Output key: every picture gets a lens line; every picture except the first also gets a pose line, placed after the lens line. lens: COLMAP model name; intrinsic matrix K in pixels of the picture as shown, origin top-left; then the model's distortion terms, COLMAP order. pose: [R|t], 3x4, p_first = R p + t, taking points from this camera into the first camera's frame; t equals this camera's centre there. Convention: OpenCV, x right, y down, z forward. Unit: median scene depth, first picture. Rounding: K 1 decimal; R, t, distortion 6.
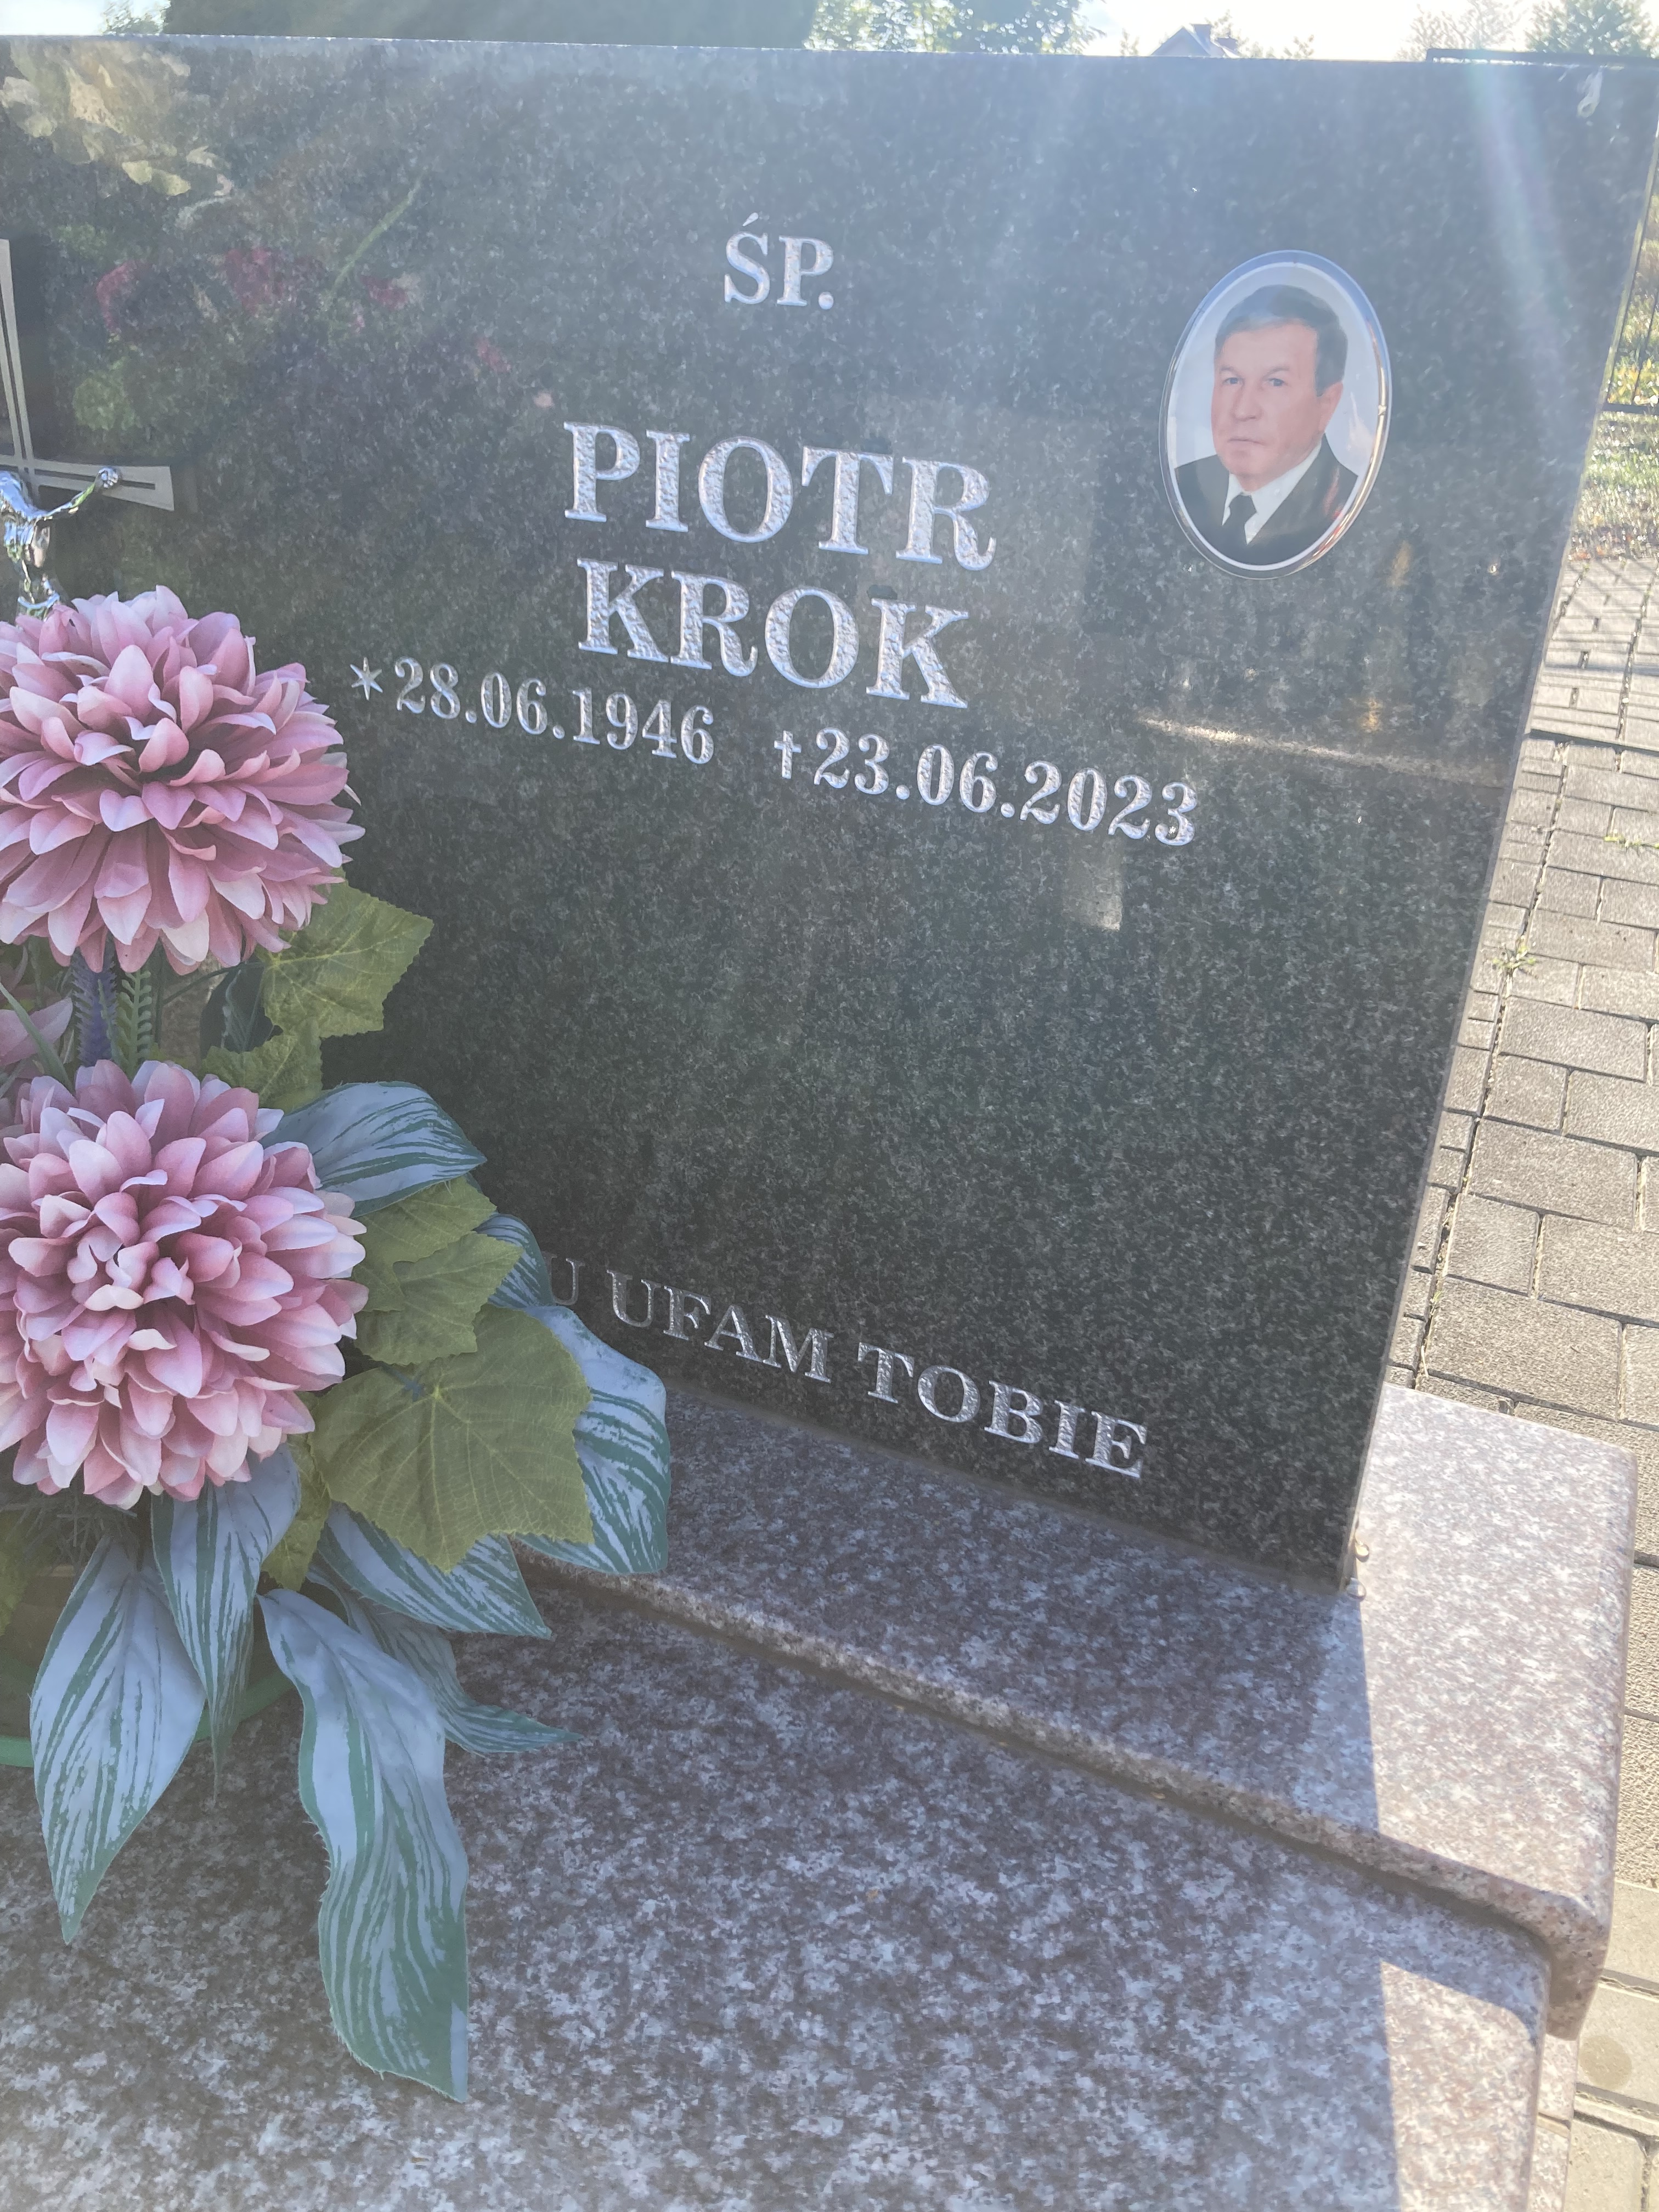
lens RADIAL K [[1850.6, 0, 845.3], [0, 1850.6, 1107.7], [0, 0, 1]] dist [0.036954, -0.047958]
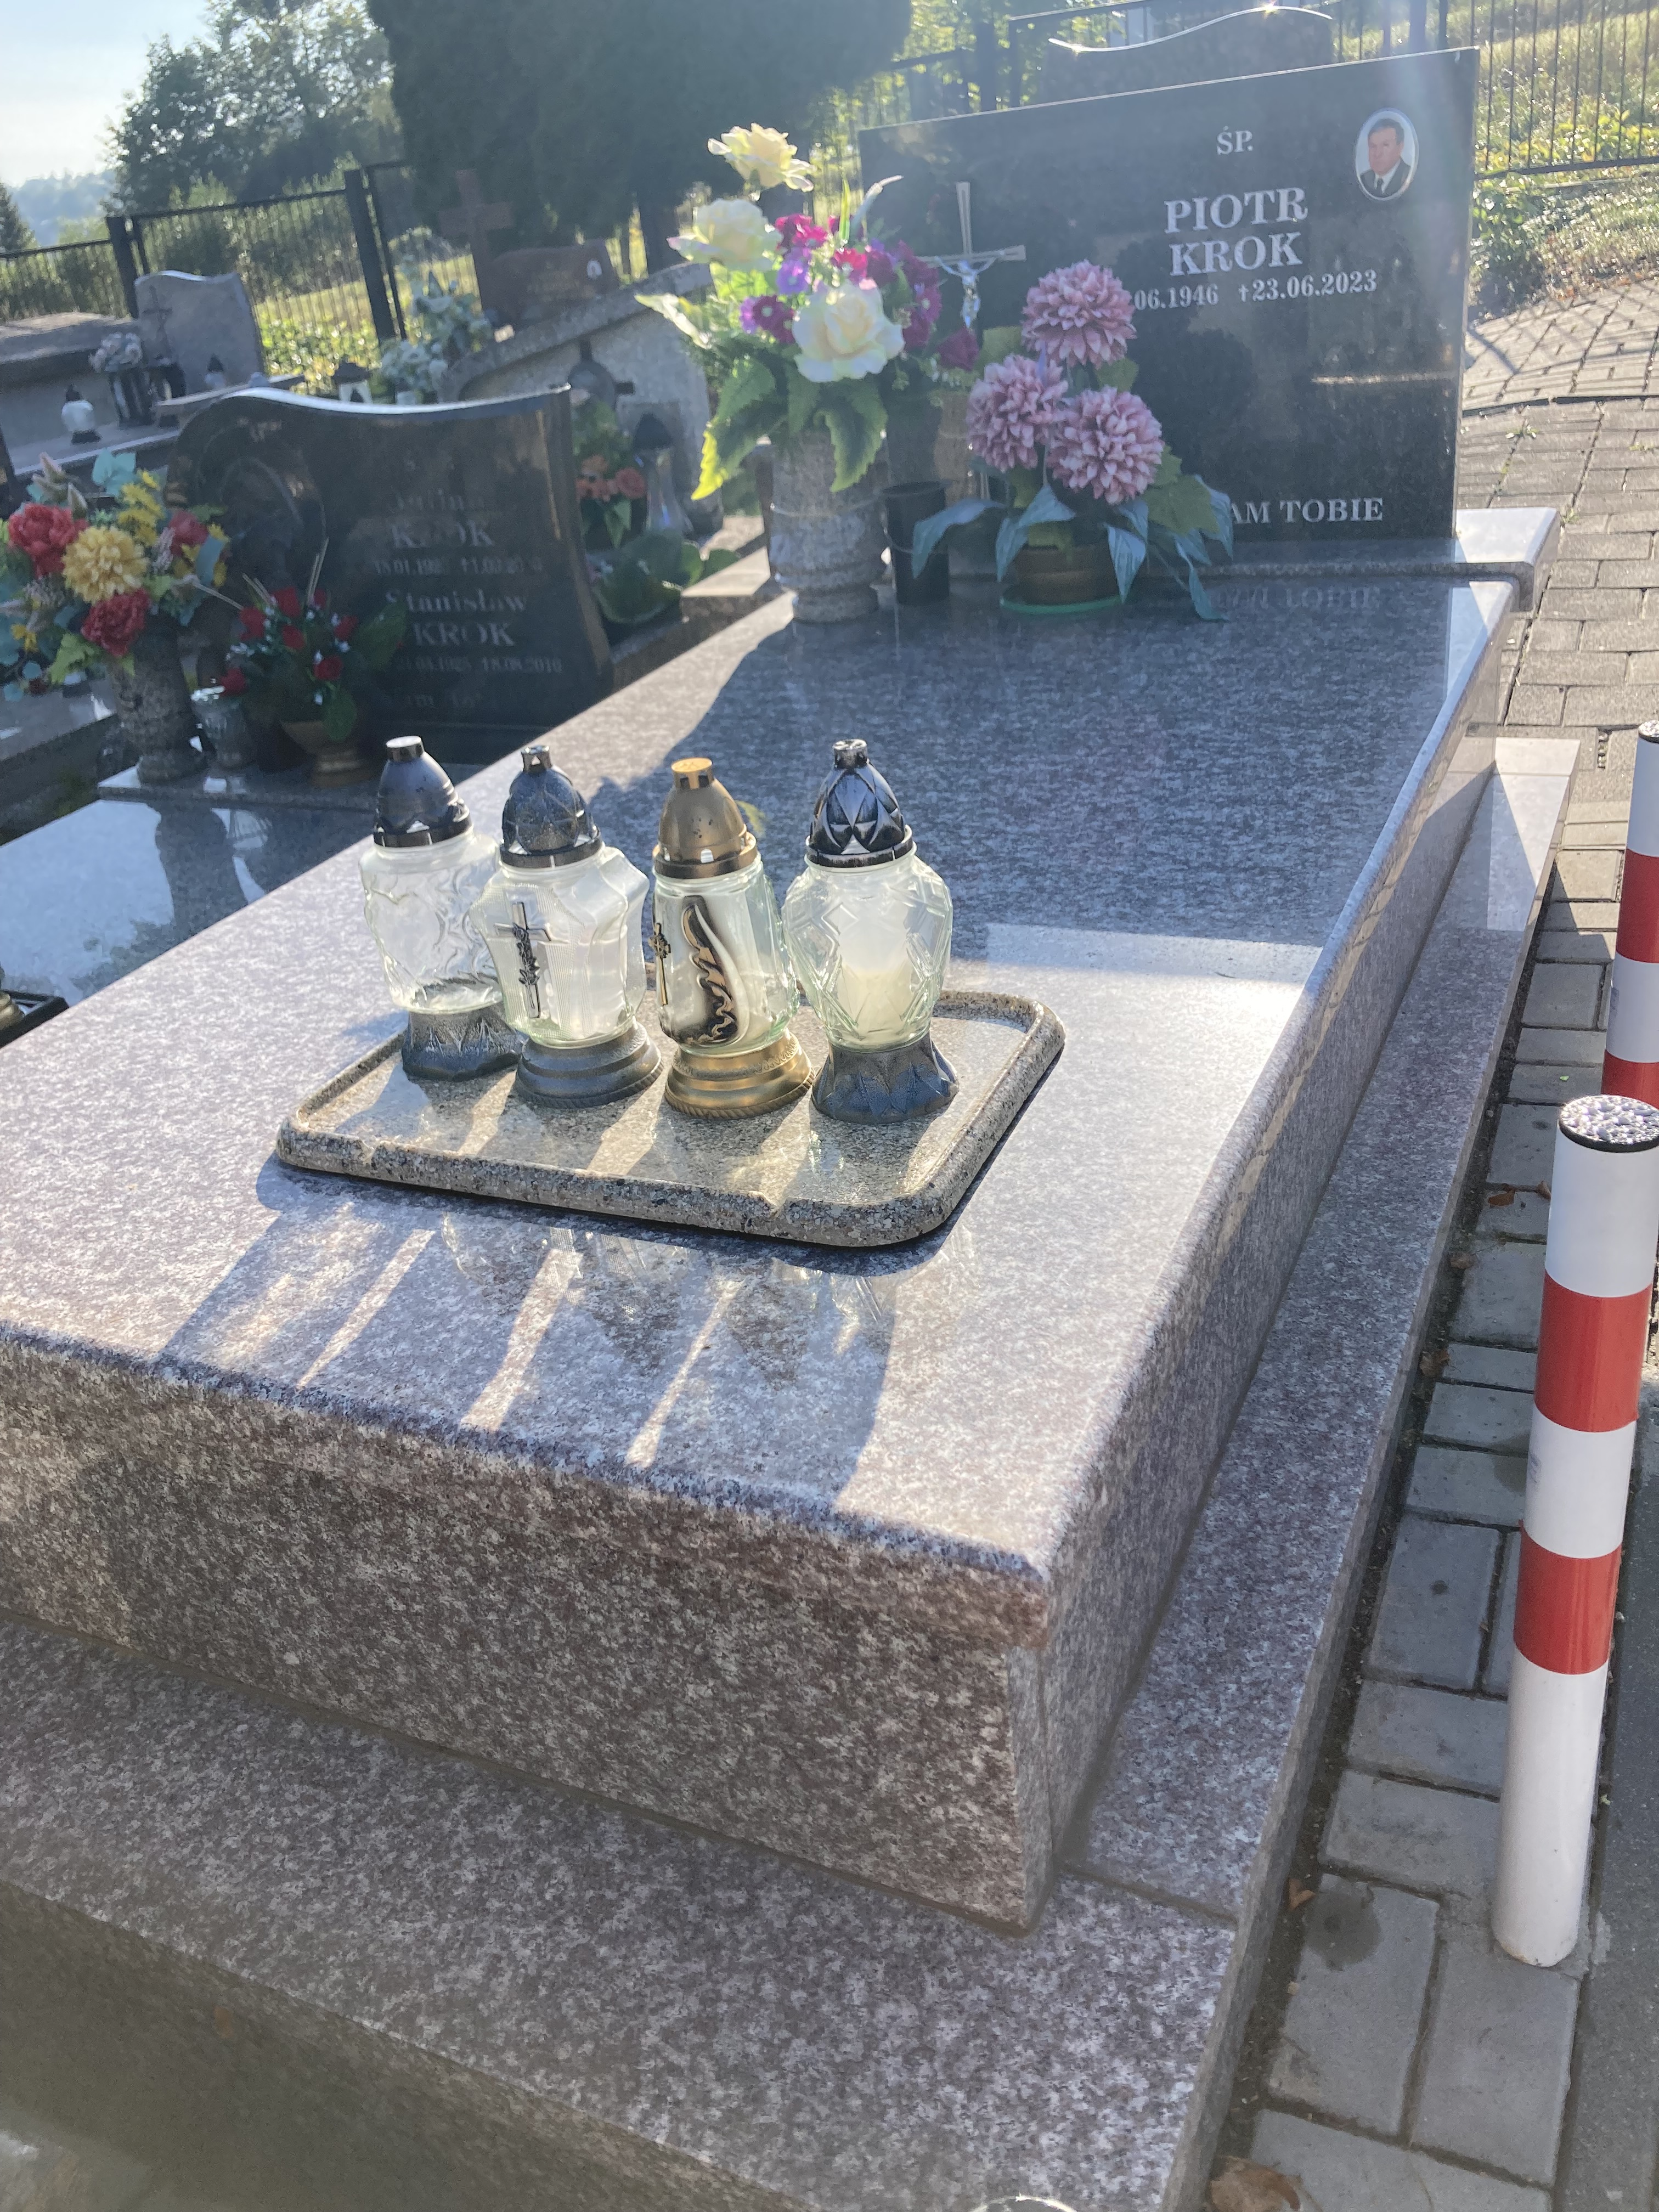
lens RADIAL K [[1850.6, 0, 812.2], [0, 1850.6, 1111.7], [0, 0, 1]] dist [0.036954, -0.047958]
pose [[0.985391, -0.135821, -0.102748, -0.631685], [0.140055, 0.989520, 0.035142, 0.999517], [0.096898, -0.049019, 0.994086, -2.365703]]
